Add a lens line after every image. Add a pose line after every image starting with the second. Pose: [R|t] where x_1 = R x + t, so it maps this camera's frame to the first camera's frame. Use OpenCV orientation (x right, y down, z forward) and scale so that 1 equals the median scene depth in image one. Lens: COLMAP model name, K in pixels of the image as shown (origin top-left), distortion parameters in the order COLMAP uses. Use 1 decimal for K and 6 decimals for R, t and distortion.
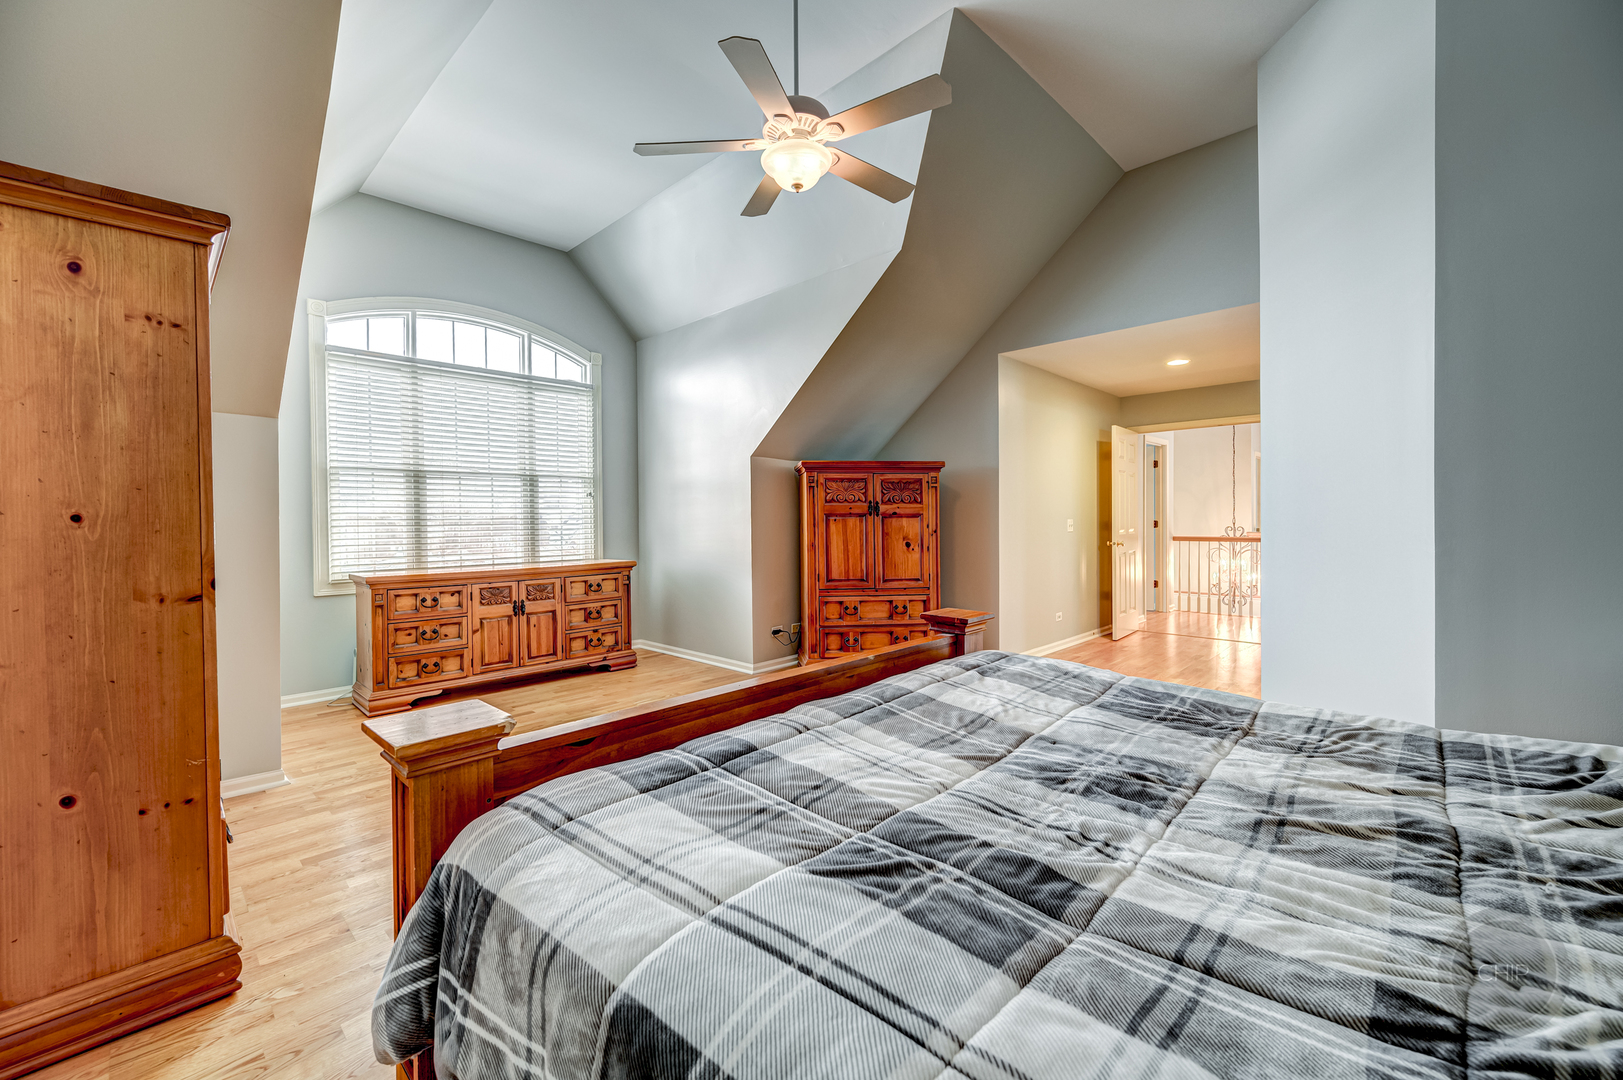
lens RADIAL K [[660.1, 0, 807.0], [0, 660.1, 513.0], [0, 0, 1]] dist [0.001502, -0.000607]
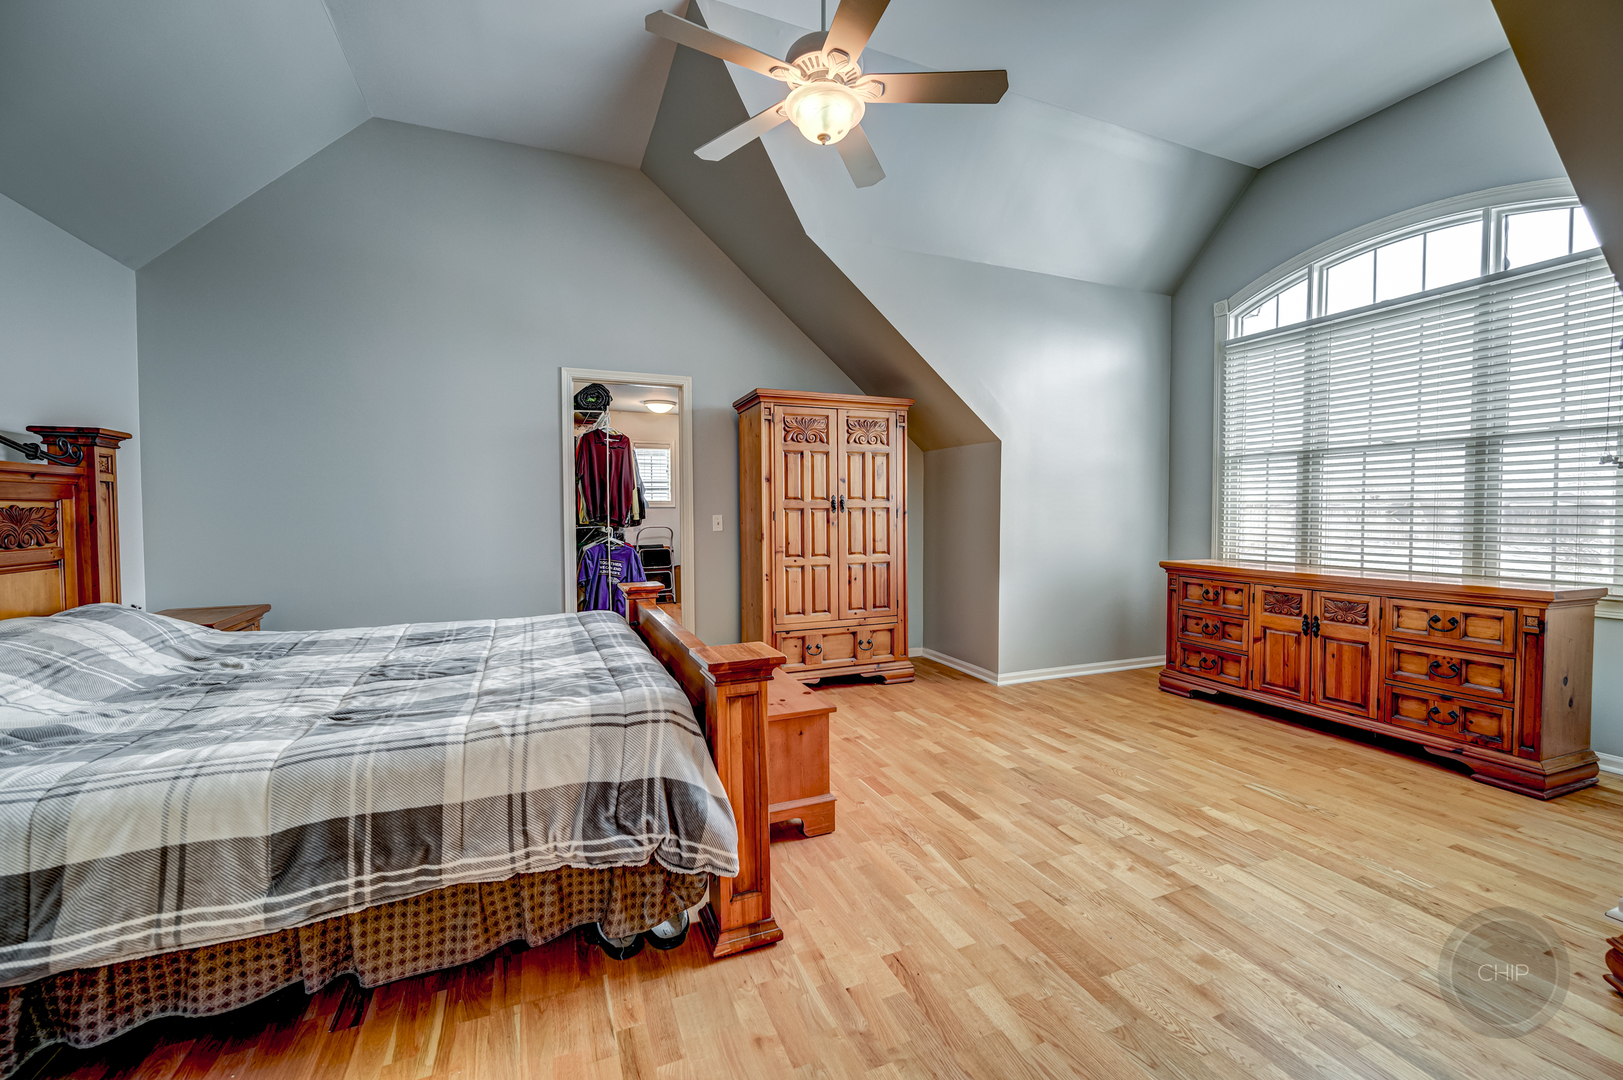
lens RADIAL K [[660.1, 0, 825.4], [0, 660.1, 527.5], [0, 0, 1]] dist [0.001502, -0.000607]
pose [[-0.374152, 0.032194, -0.926808, 0.449534], [0.010766, 0.999481, 0.030373, 0.002366], [0.927305, 0.001386, -0.374305, 0.737016]]
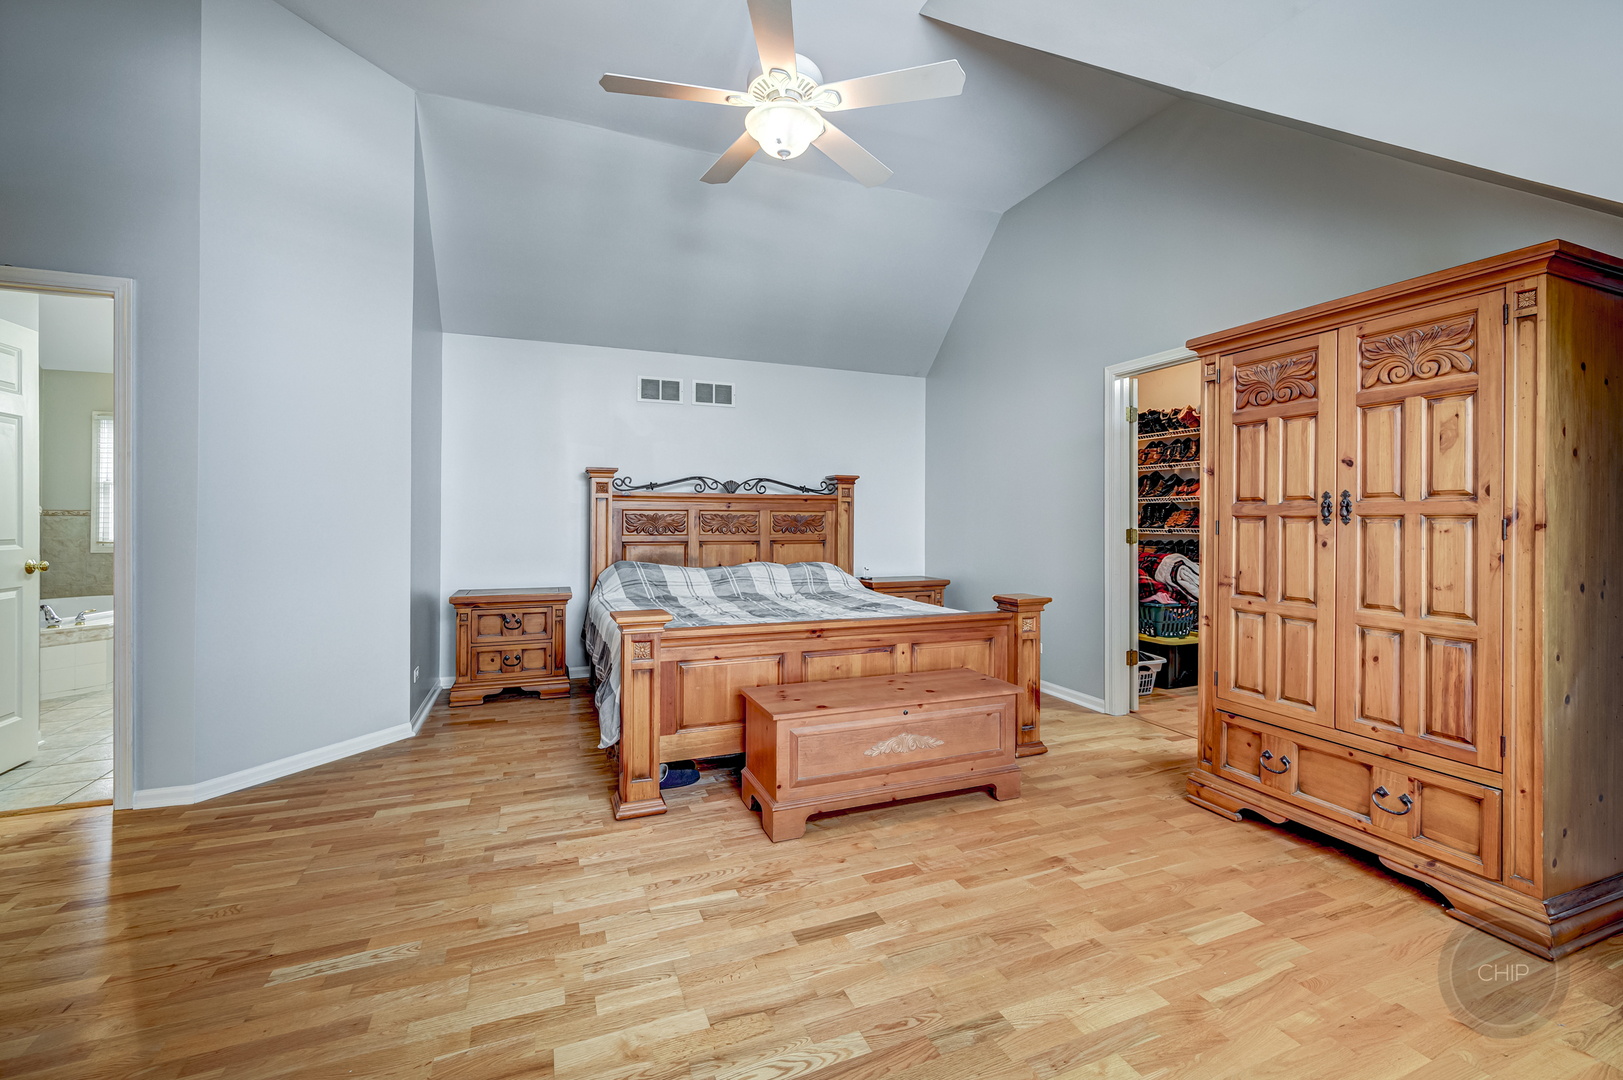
lens RADIAL K [[660.1, 0, 801.1], [0, 660.1, 517.2], [0, 0, 1]] dist [0.001502, -0.000607]
pose [[-0.919334, -0.000215, 0.393479, -0.213284], [-0.004251, 0.999947, -0.009385, 0.010489], [-0.393456, -0.010301, -0.919286, 0.999828]]
